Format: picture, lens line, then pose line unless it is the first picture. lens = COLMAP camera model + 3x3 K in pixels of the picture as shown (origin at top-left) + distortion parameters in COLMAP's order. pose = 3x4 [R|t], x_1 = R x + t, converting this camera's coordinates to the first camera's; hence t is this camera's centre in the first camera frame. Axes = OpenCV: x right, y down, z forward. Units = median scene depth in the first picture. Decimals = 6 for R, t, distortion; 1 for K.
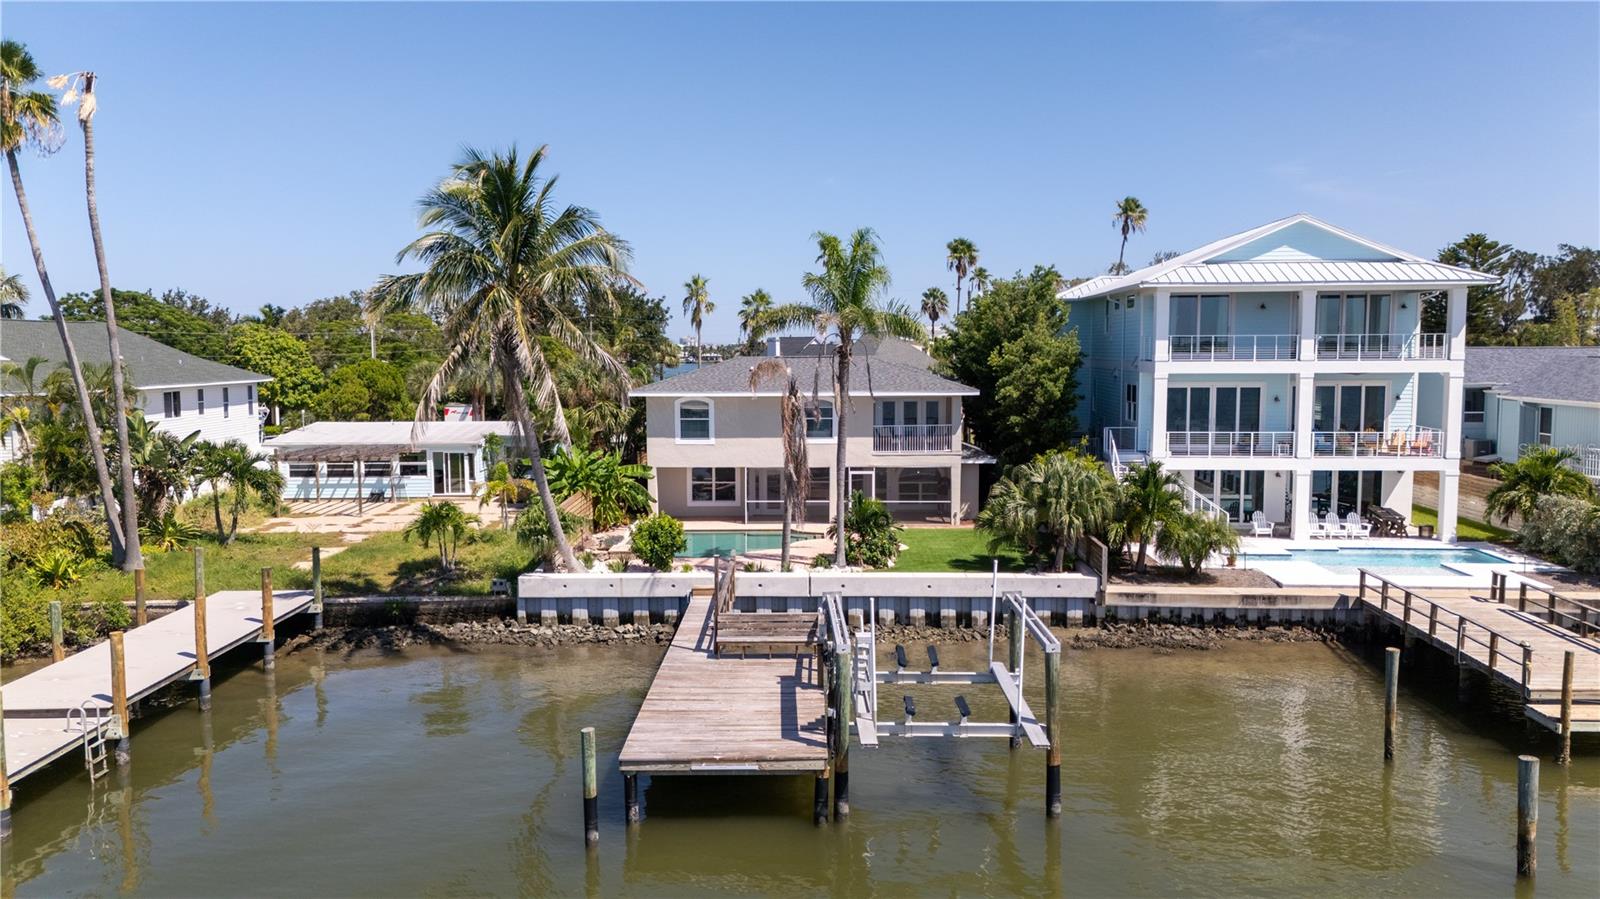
lens RADIAL K [[1172.1, 0, 800.0], [0, 1172.1, 449.5], [0, 0, 1]] dist [0.091812, -0.106485]
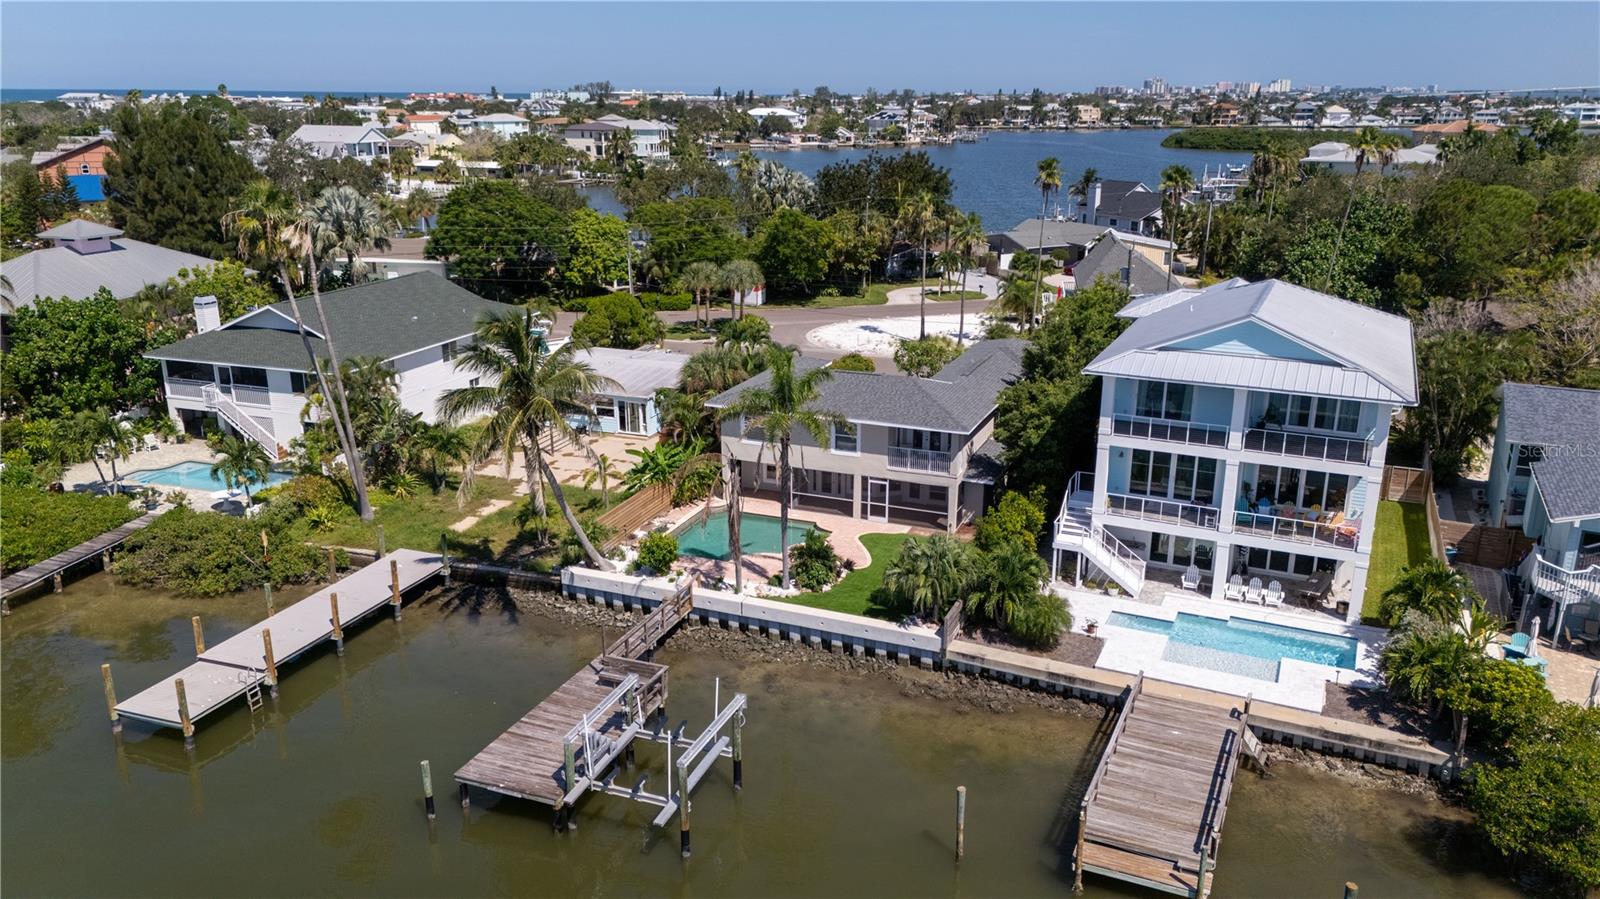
lens RADIAL K [[1172.1, 0, 800.0], [0, 1172.1, 449.5], [0, 0, 1]] dist [0.091812, -0.106485]
pose [[0.929600, 0.113005, -0.350818, 0.491740], [-0.036954, 0.975618, 0.216344, -0.337142], [0.366712, -0.188149, 0.911111, -0.181079]]
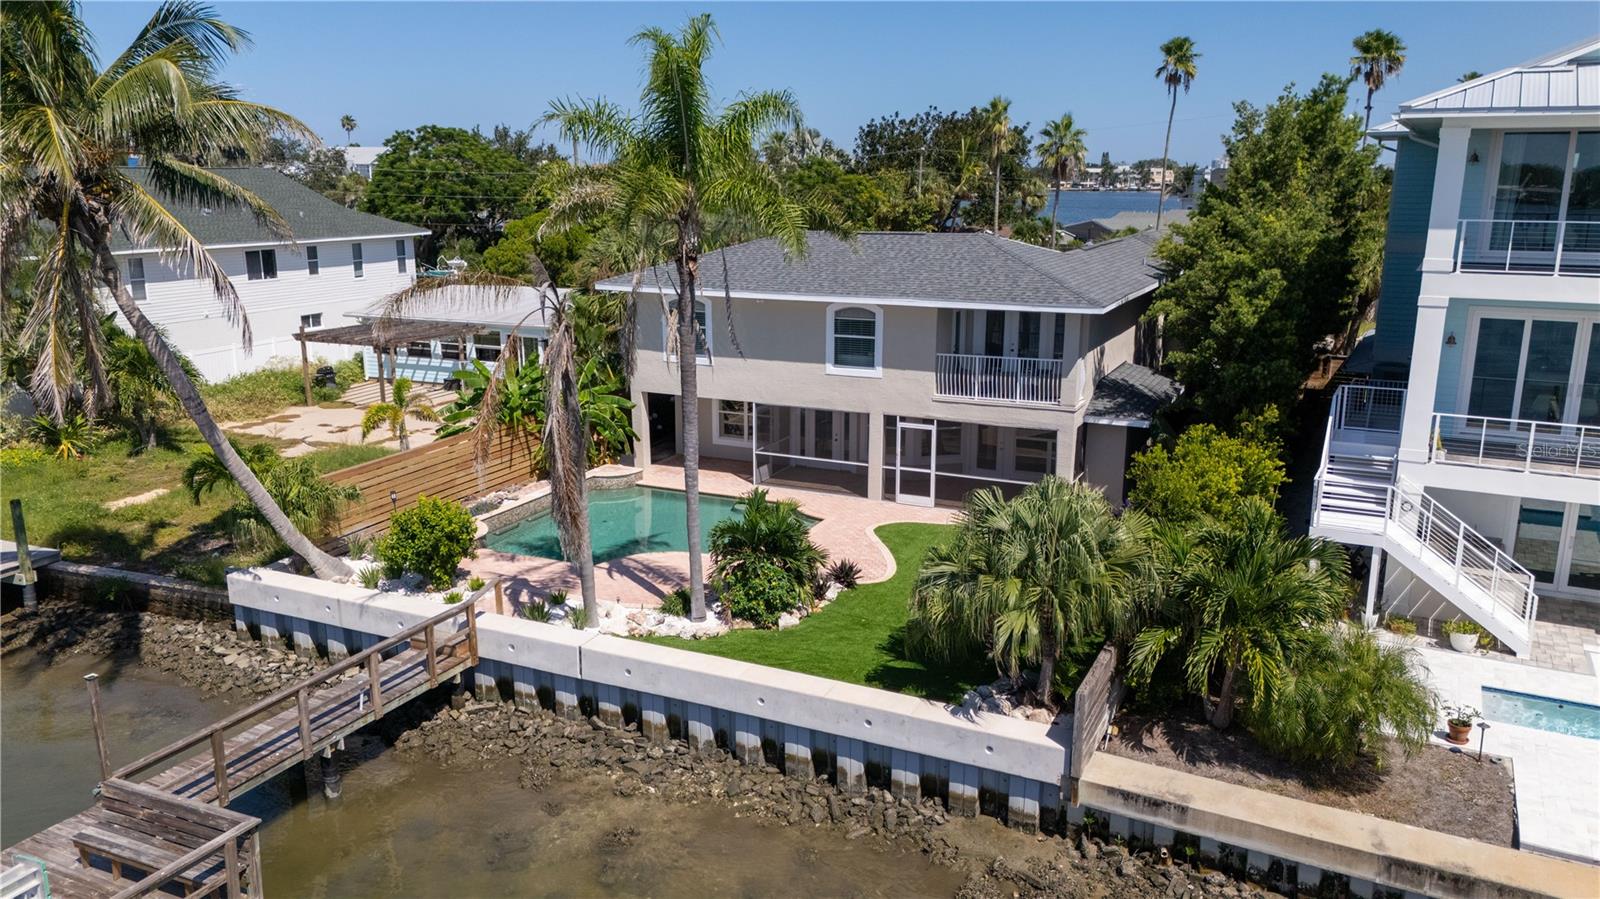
lens RADIAL K [[1176.4, 0, 800.0], [0, 1176.4, 449.5], [0, 0, 1]] dist [0.040394, -0.003639]
pose [[0.908256, 0.100282, -0.406220, 0.308911], [-0.040290, 0.987304, 0.153649, -0.076031], [0.416471, -0.123186, 0.900765, 0.485609]]
